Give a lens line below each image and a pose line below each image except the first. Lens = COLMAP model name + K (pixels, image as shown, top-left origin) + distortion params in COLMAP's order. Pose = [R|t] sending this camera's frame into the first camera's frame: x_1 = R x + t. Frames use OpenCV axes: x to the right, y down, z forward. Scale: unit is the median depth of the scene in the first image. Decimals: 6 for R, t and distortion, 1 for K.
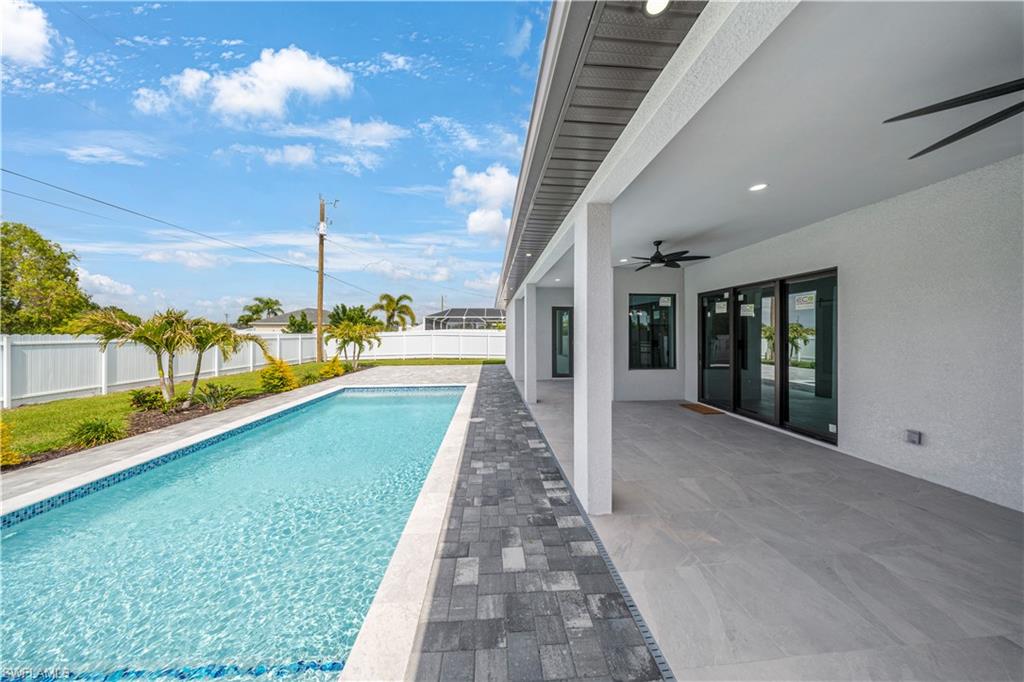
lens RADIAL K [[304.7, 0, 516.4], [0, 304.7, 335.0], [0, 0, 1]] dist [0.000943, -0.001261]
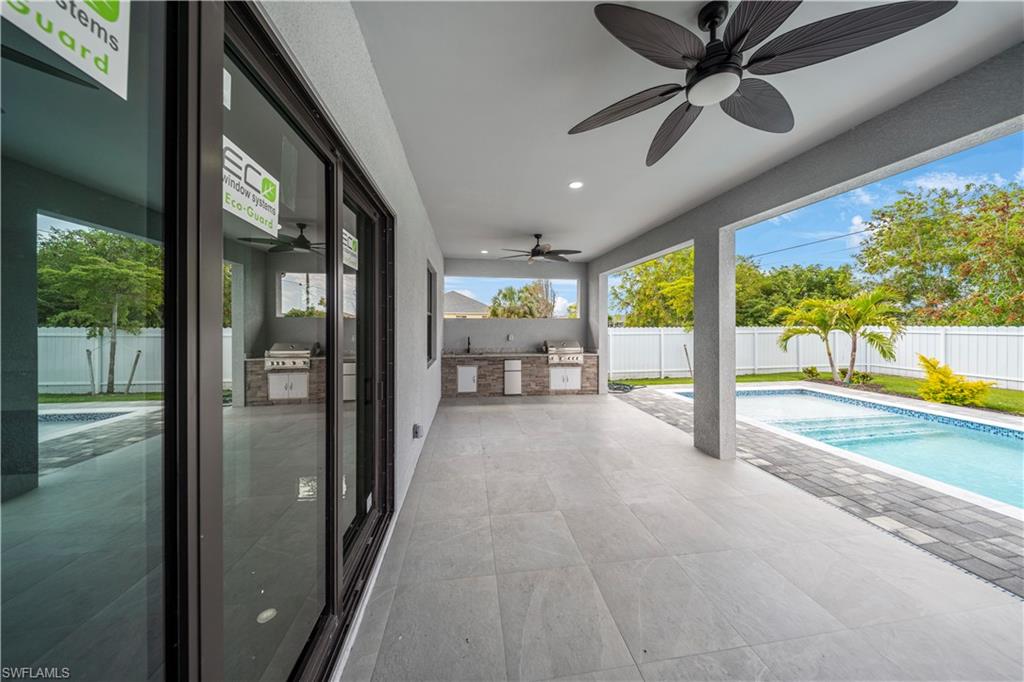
lens RADIAL K [[304.7, 0, 507.1], [0, 304.7, 323.9], [0, 0, 1]] dist [0.000943, -0.001261]
pose [[-0.999307, -0.006077, -0.036716, 1.033098], [-0.006247, 0.999970, 0.004518, -0.016323], [0.036687, 0.004745, -0.999316, 1.964920]]
